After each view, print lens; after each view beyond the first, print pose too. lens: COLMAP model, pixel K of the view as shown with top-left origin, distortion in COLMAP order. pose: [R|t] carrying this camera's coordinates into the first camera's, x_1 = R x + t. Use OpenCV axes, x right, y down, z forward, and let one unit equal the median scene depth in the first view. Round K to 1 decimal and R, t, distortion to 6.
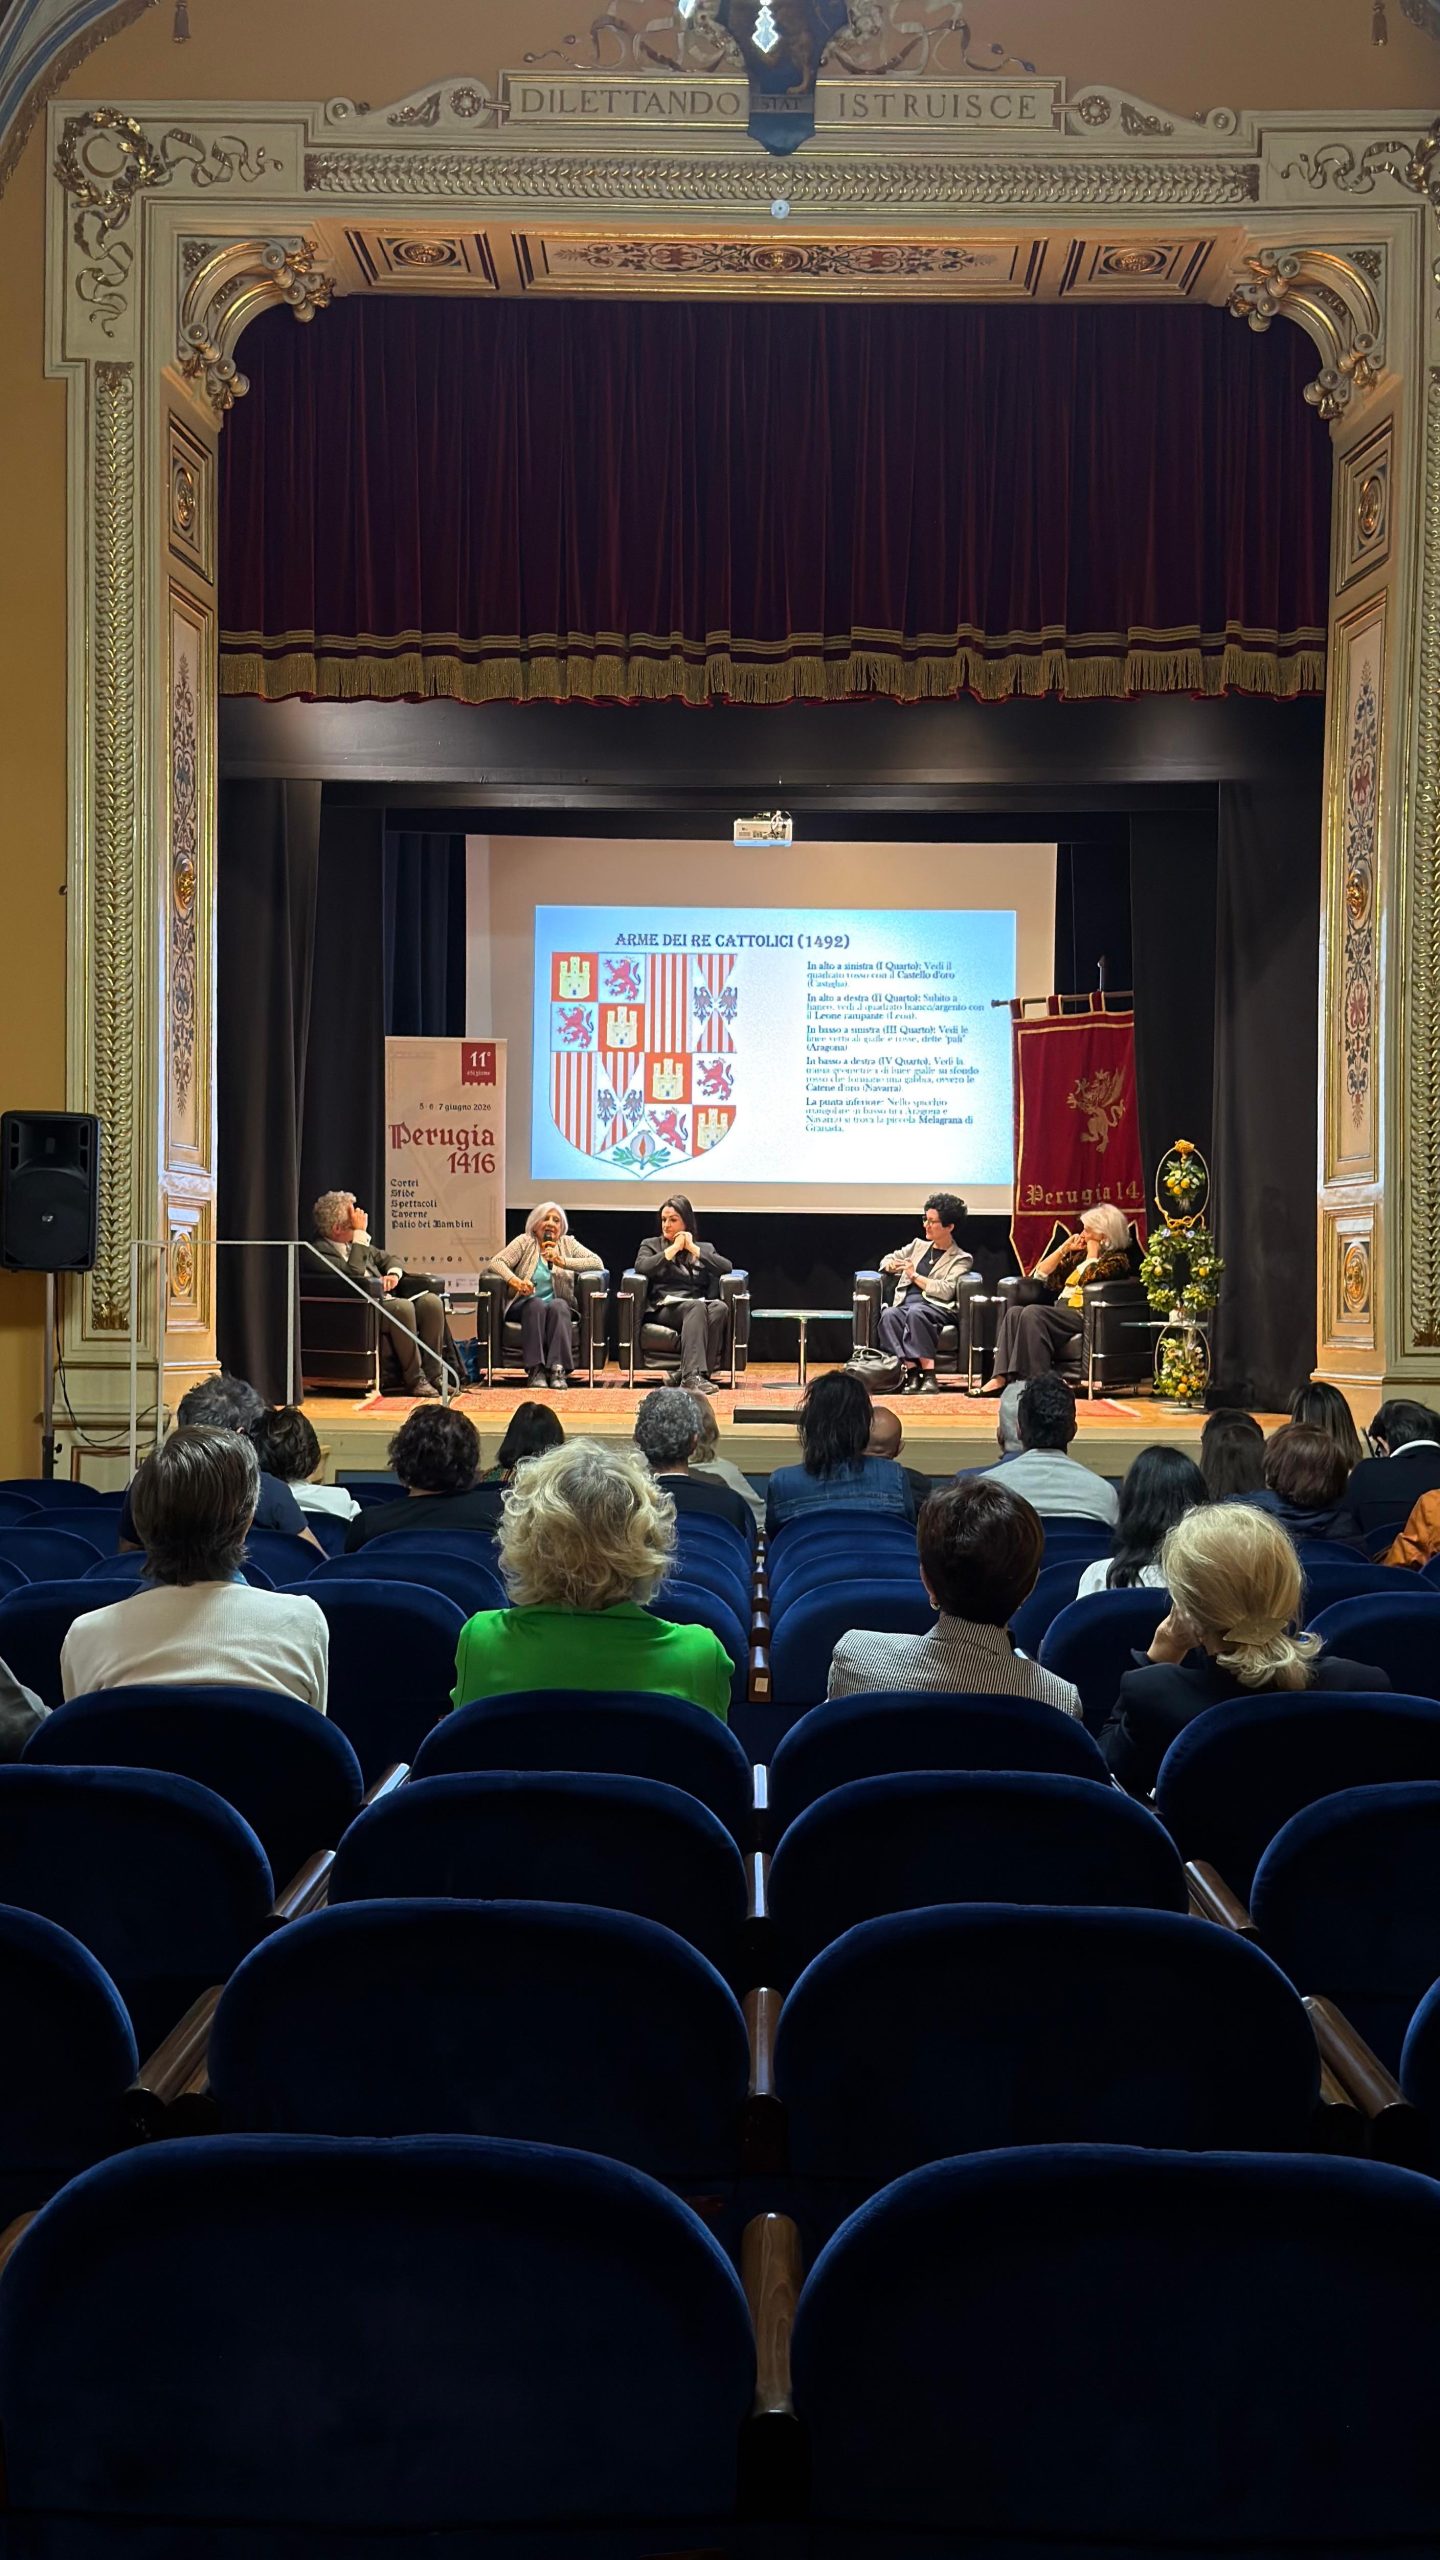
lens RADIAL K [[2851.3, 0, 712.3], [0, 2851.3, 1281.0], [0, 0, 1]] dist [0.161925, -0.325910]
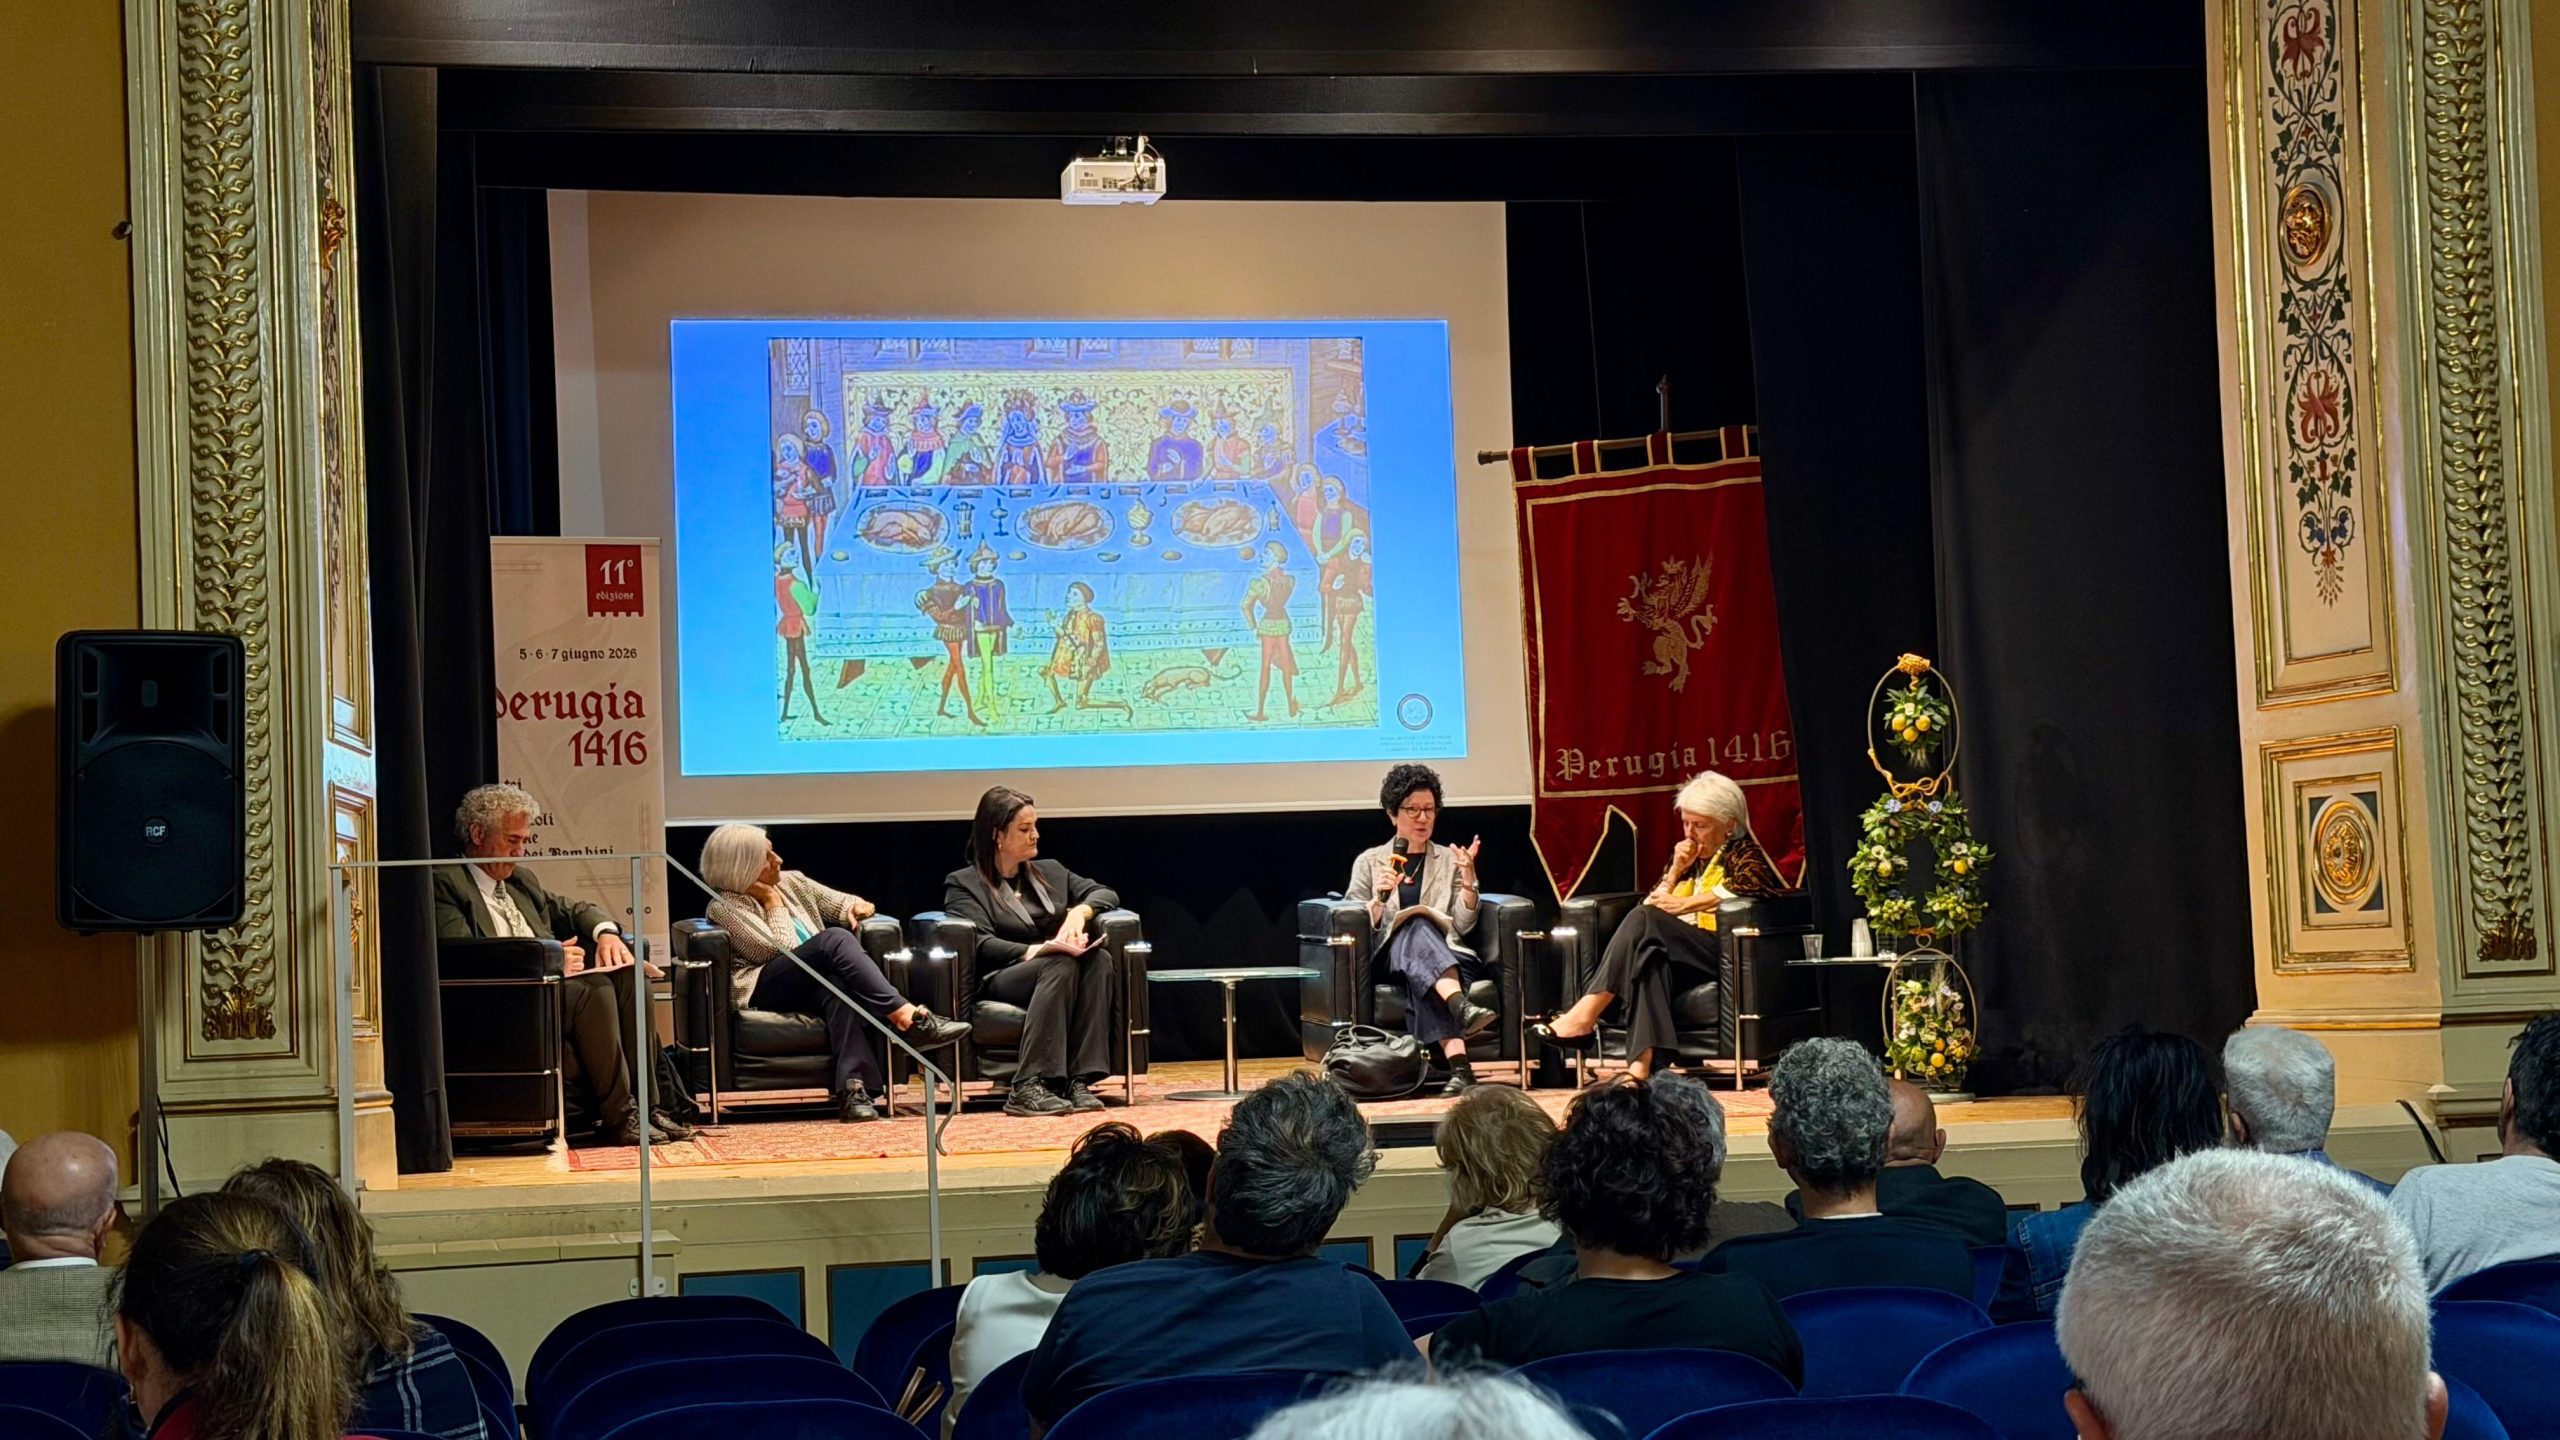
lens RADIAL K [[4153.2, 0, 1280.0], [0, 4153.2, 720.0], [0, 0, 1]] dist [0.128750, -0.003995]
pose [[0.977649, -0.032834, 0.207664, -0.151986], [0.045467, 0.997375, -0.056360, 0.008928], [-0.205268, 0.064542, 0.976575, 0.160637]]
